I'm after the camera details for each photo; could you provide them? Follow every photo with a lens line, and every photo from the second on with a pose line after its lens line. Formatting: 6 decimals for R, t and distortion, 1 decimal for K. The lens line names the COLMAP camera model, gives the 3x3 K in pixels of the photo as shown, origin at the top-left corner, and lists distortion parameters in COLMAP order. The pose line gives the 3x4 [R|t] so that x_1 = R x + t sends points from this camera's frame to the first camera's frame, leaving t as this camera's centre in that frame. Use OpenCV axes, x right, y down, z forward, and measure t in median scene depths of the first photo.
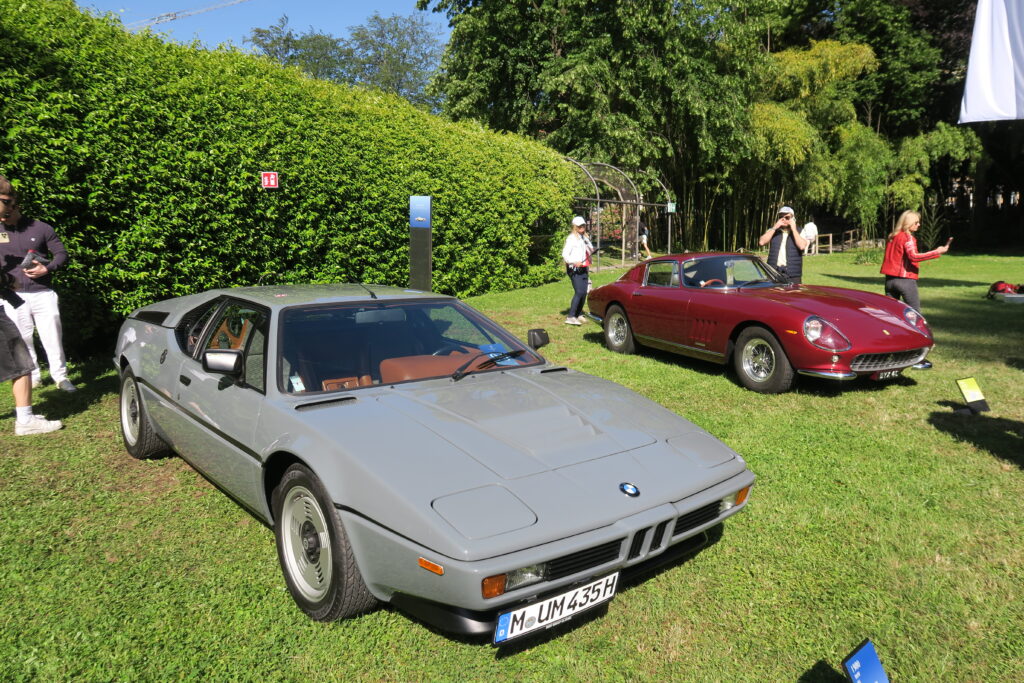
lens RADIAL K [[756.6, 0, 511.4], [0, 756.6, 358.1], [0, 0, 1]] dist [0.000223, -0.000112]
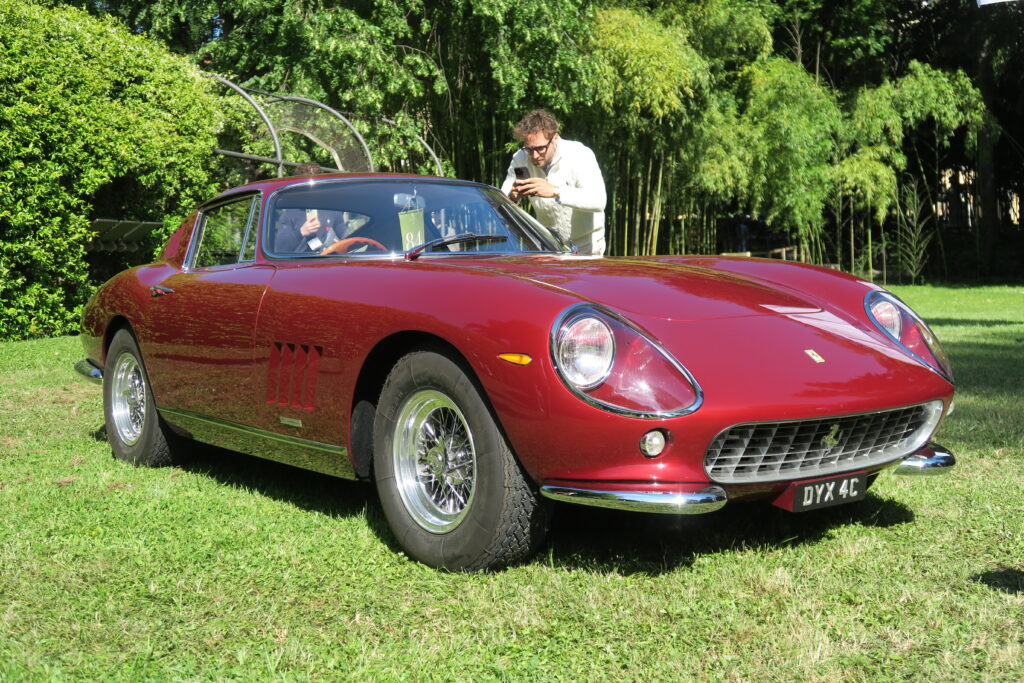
lens RADIAL K [[1372.2, 0, 512.0], [0, 1372.2, 341.5], [0, 0, 1]] dist [0.037876, 0.002936]
pose [[0.976295, -0.013557, 0.216020, 0.052782], [0.037459, 0.993559, -0.106945, 0.003415], [-0.213179, 0.112502, 0.970514, 0.099798]]
